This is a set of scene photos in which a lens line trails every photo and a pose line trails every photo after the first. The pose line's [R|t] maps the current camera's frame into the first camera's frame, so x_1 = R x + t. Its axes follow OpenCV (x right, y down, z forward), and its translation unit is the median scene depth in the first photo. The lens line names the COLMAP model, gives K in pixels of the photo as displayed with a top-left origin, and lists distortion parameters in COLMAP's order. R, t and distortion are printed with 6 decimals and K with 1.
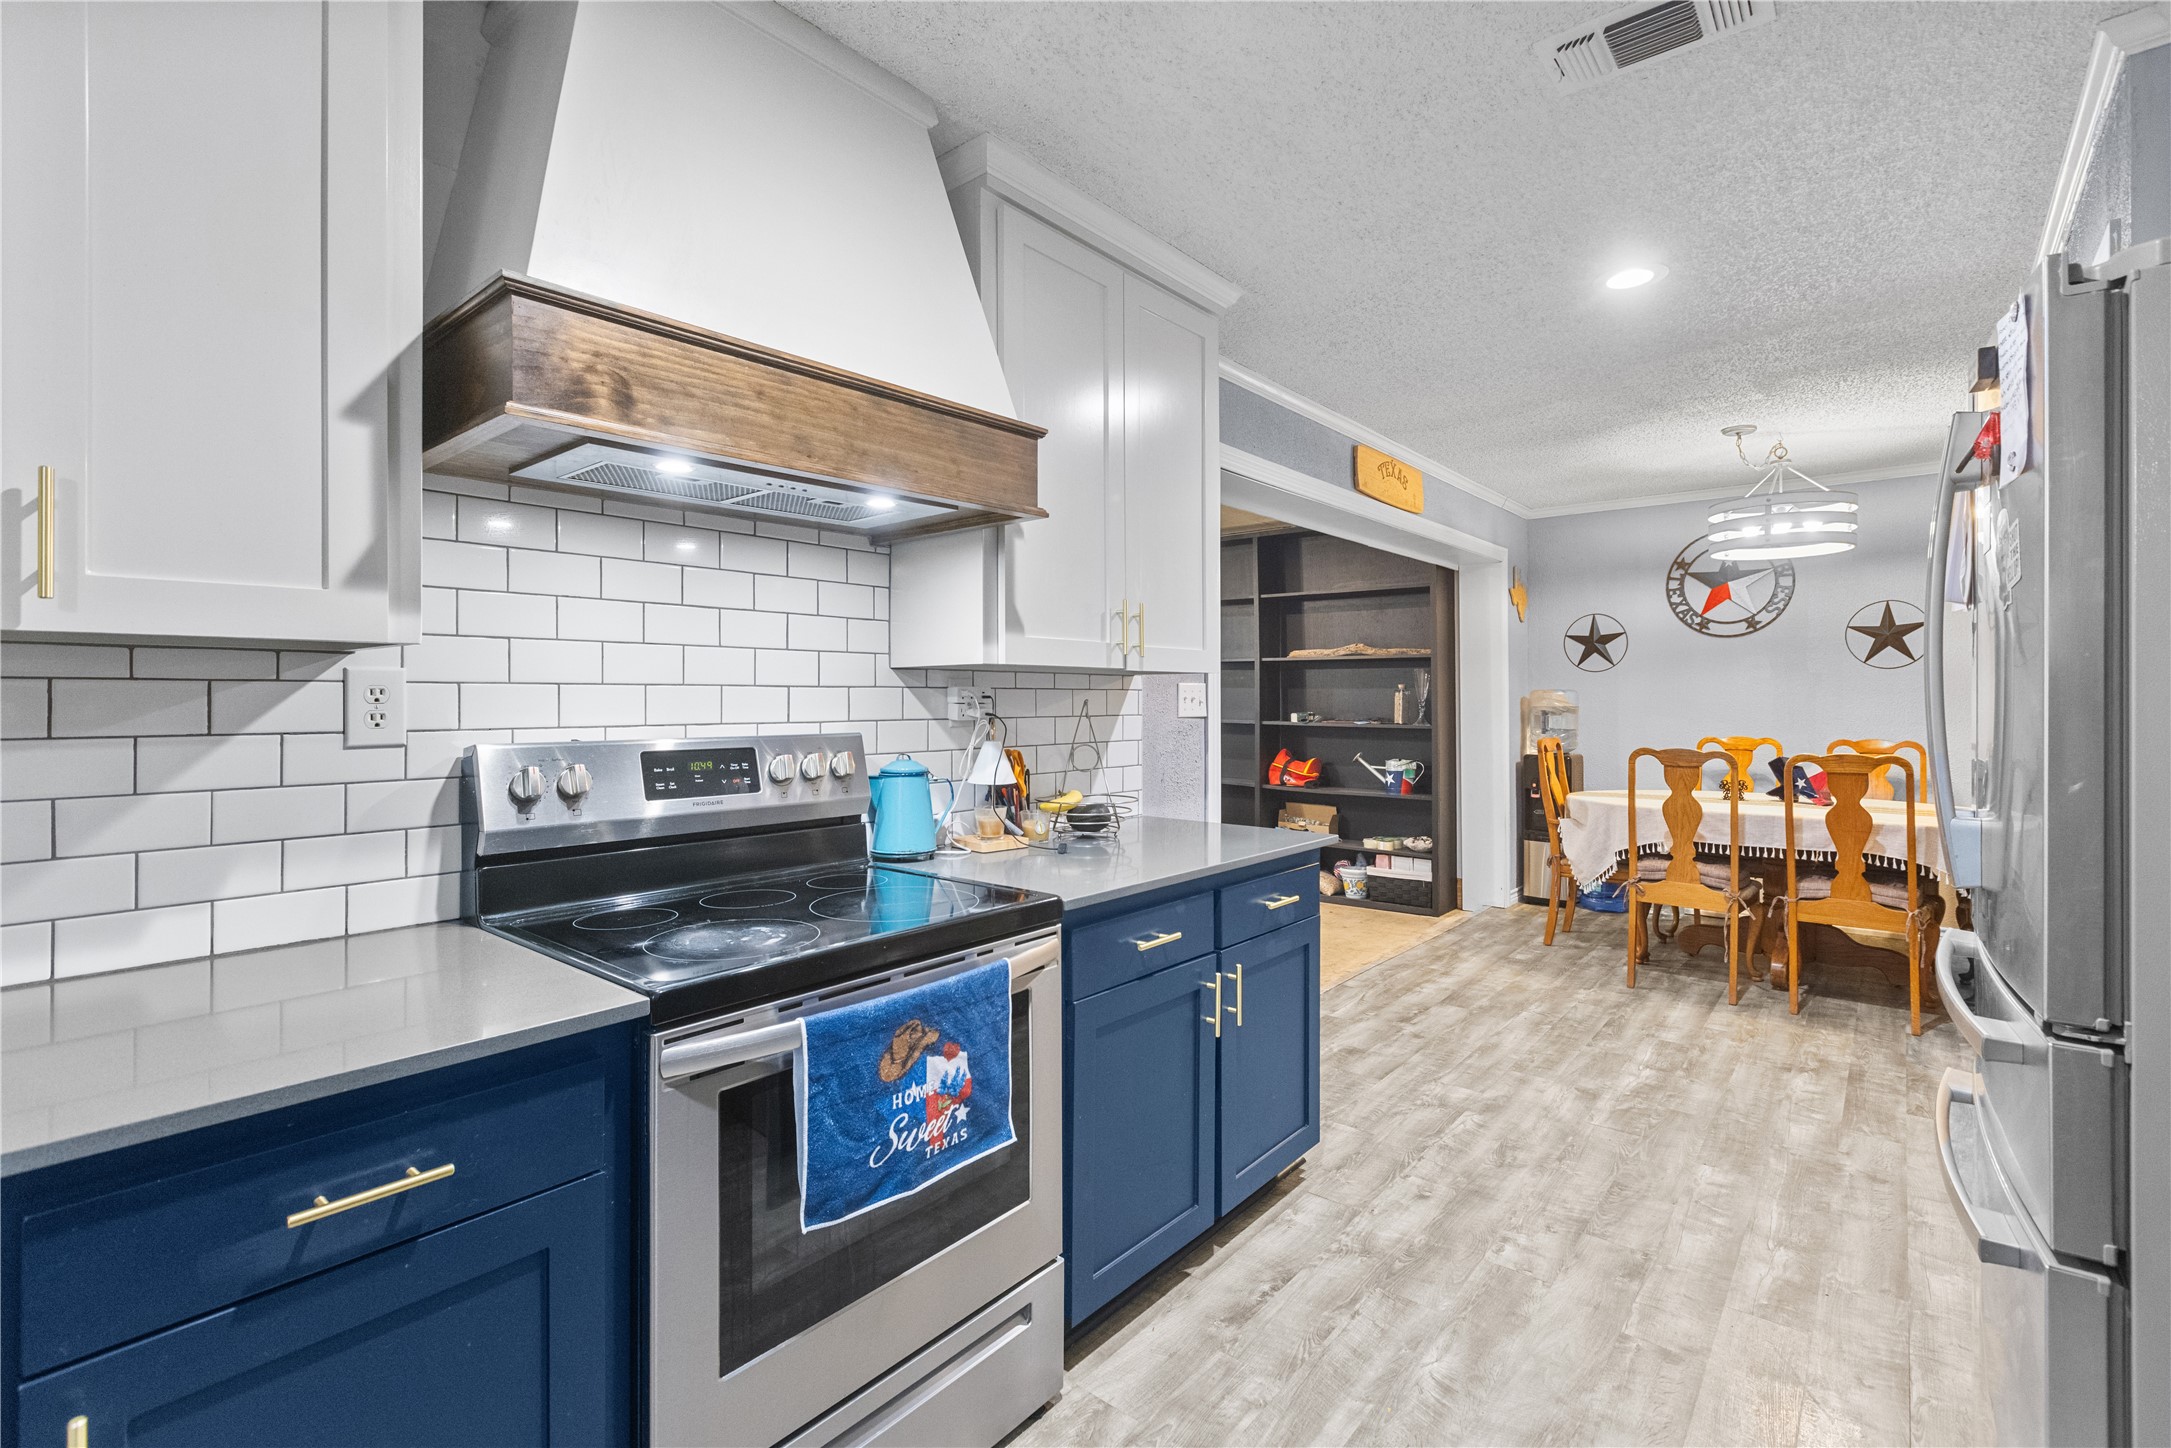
lens RADIAL K [[983.5, 0, 1060.7], [0, 983.5, 684.5], [0, 0, 1]] dist [-0.001206, -0.000143]
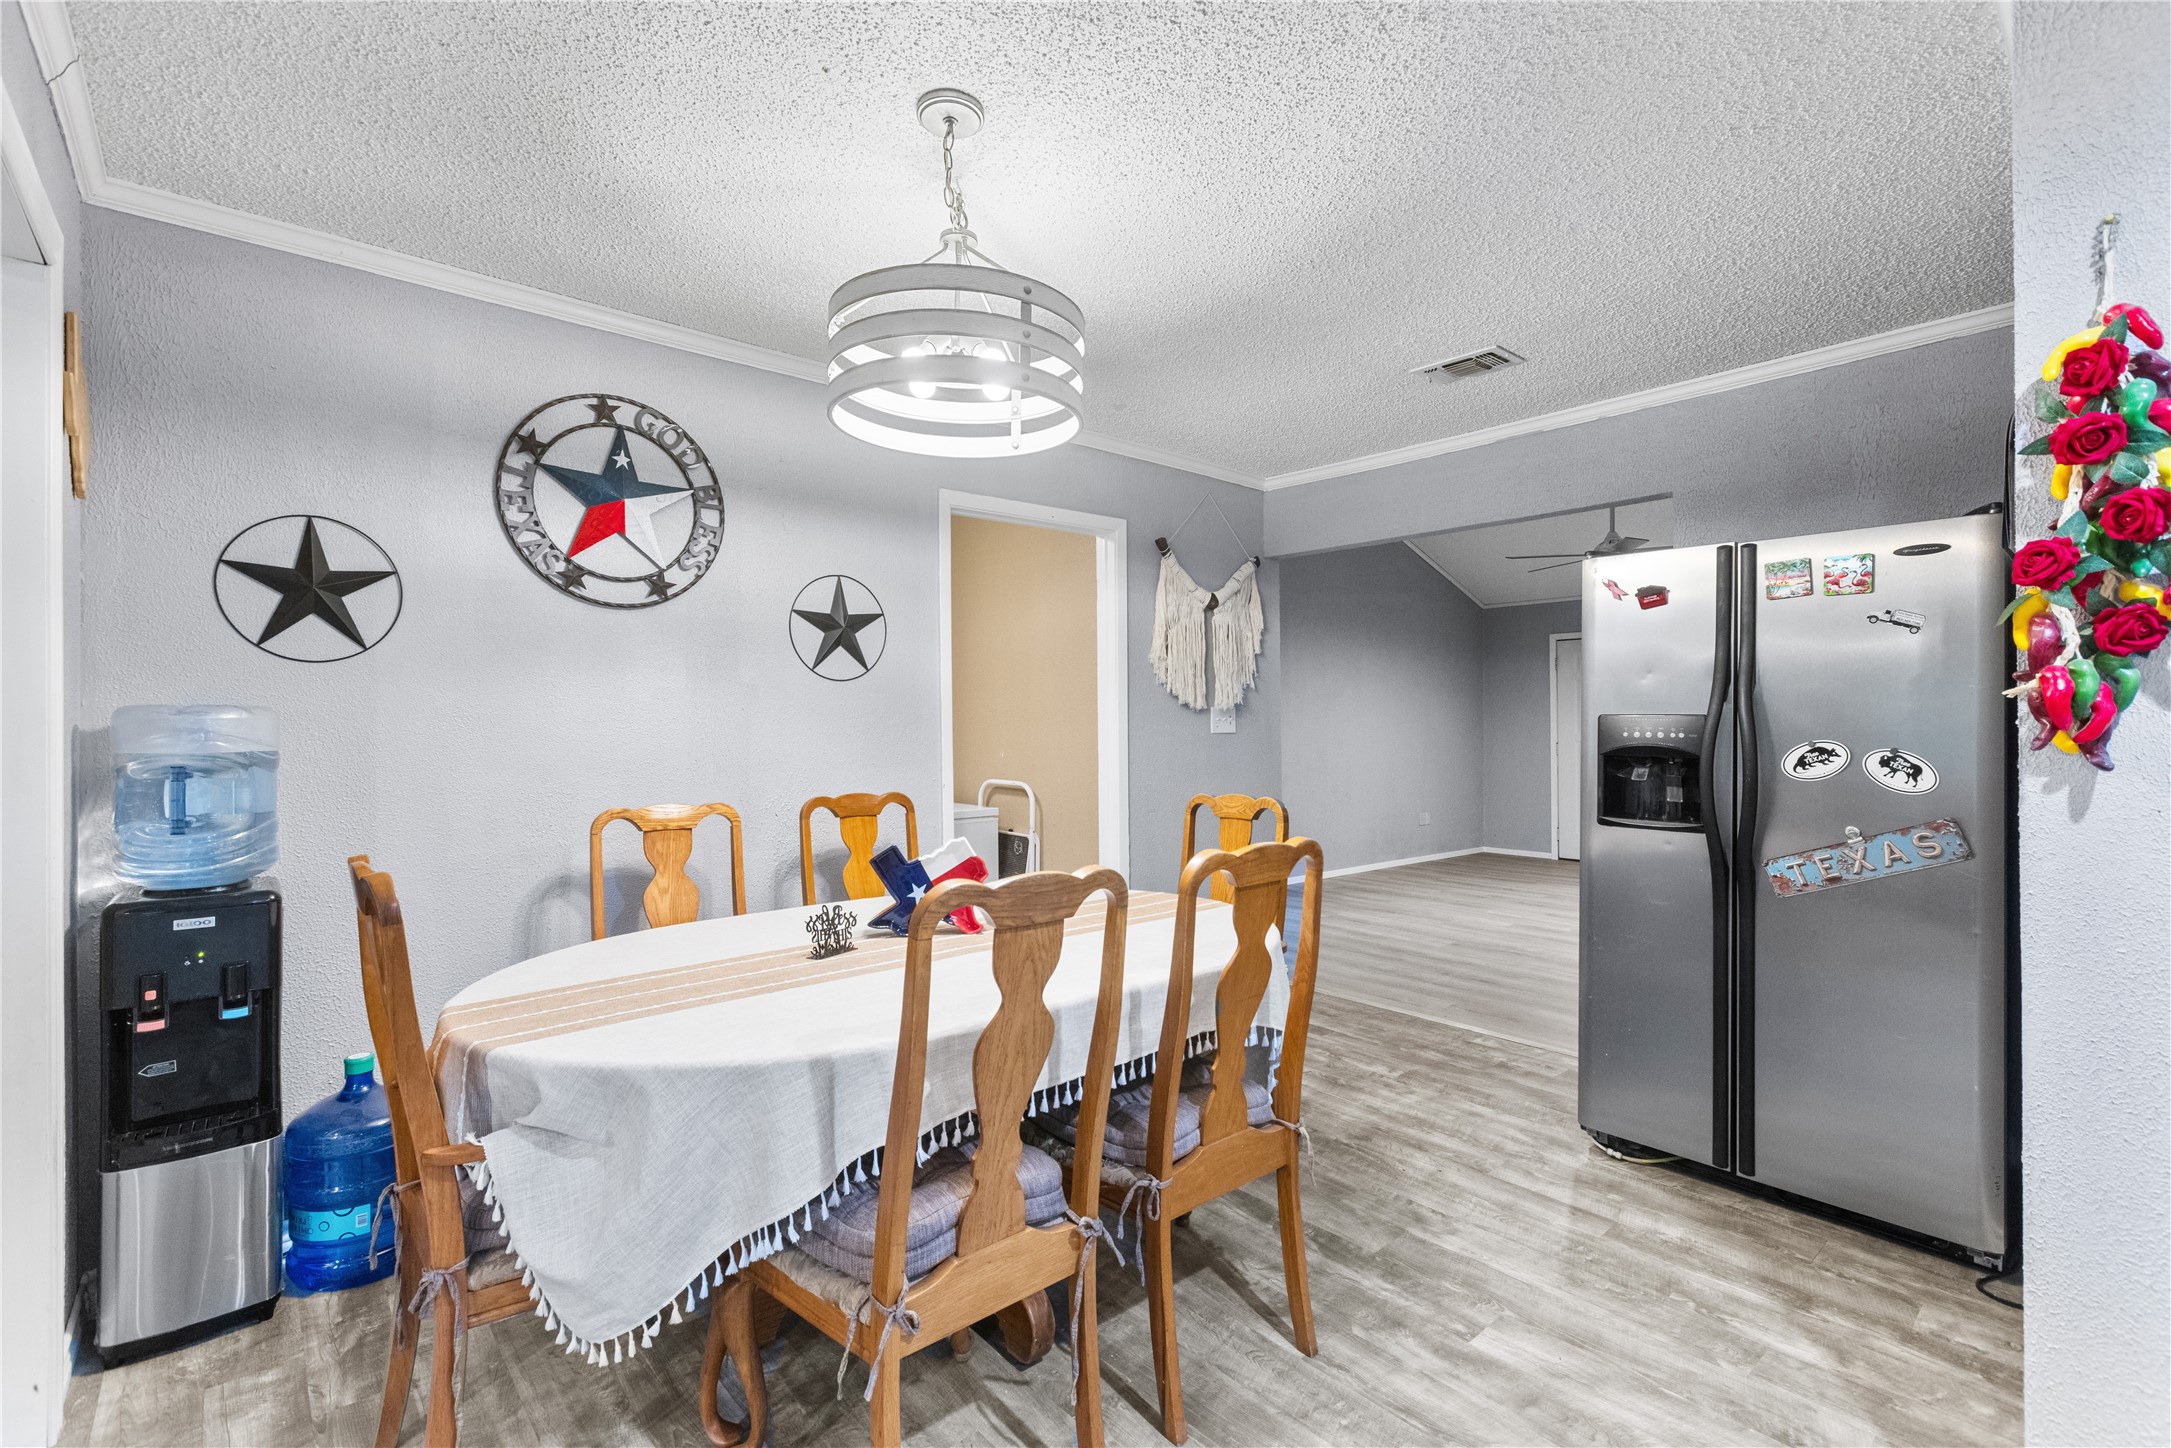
lens RADIAL K [[983.5, 0, 1080.3], [0, 983.5, 717.1], [0, 0, 1]] dist [-0.001206, -0.000143]
pose [[0.139407, 0.011828, 0.990165, 0.211910], [-0.009928, 0.999895, -0.010547, 0.010825], [-0.990185, -0.008360, 0.139510, 0.691043]]
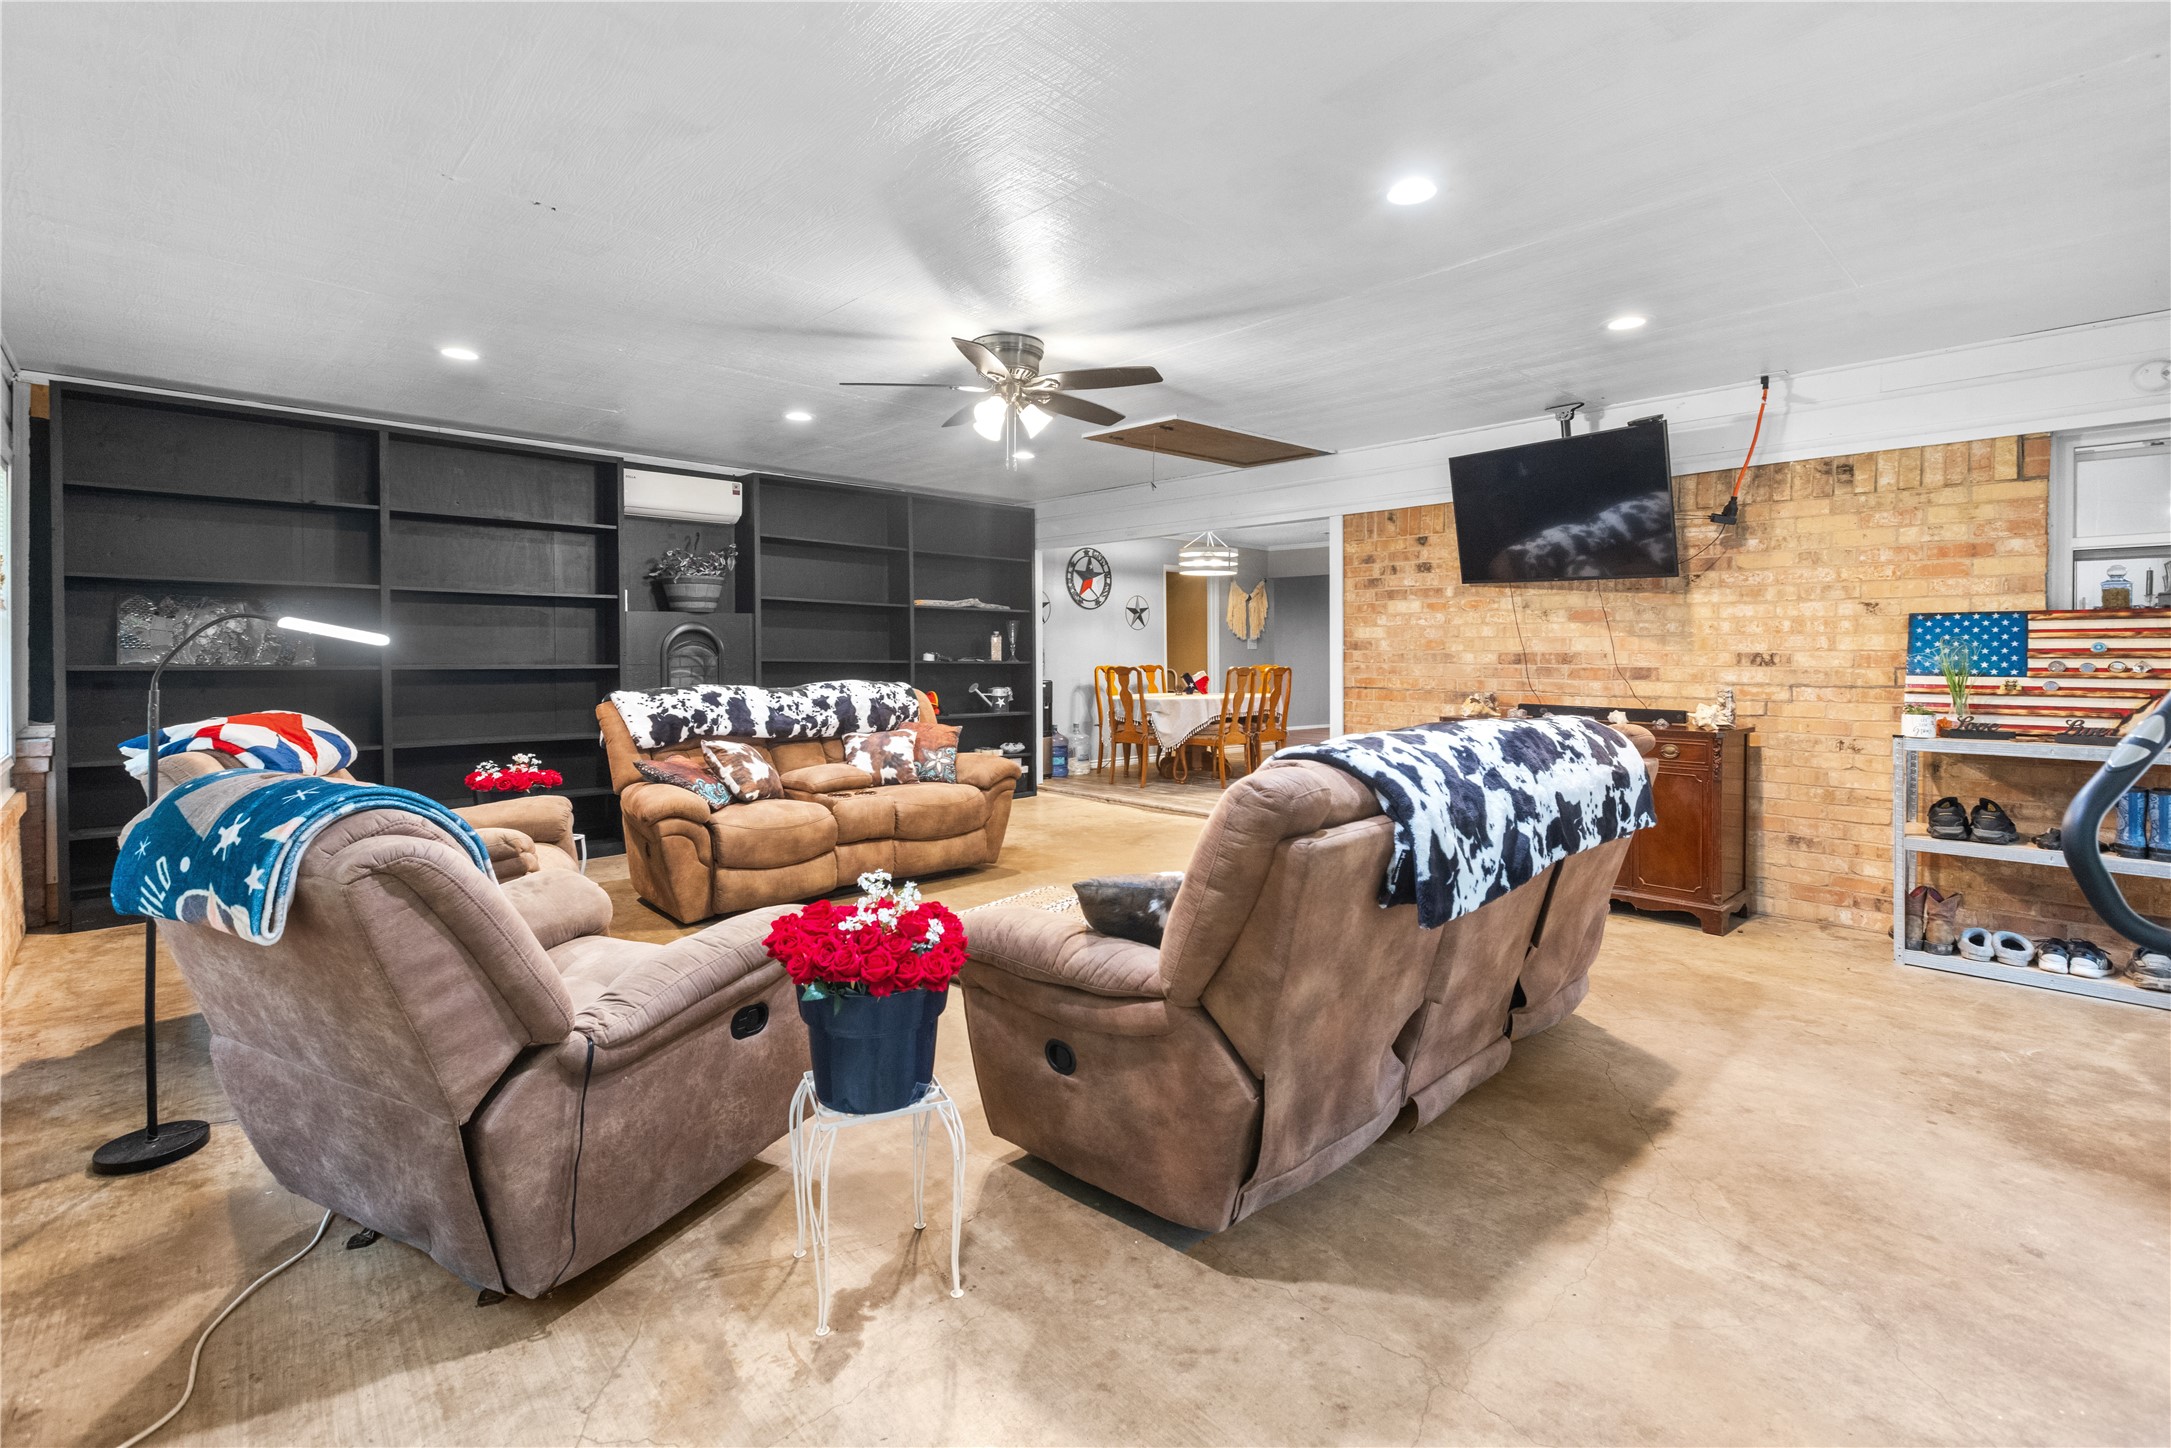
lens RADIAL K [[983.5, 0, 1033.1], [0, 983.5, 654.7], [0, 0, 1]] dist [-0.001206, -0.000143]
pose [[0.137895, 0.005042, 0.990434, -1.063591], [-0.014643, 0.999888, -0.003051, 0.039012], [-0.990339, -0.014082, 0.137953, 0.854127]]
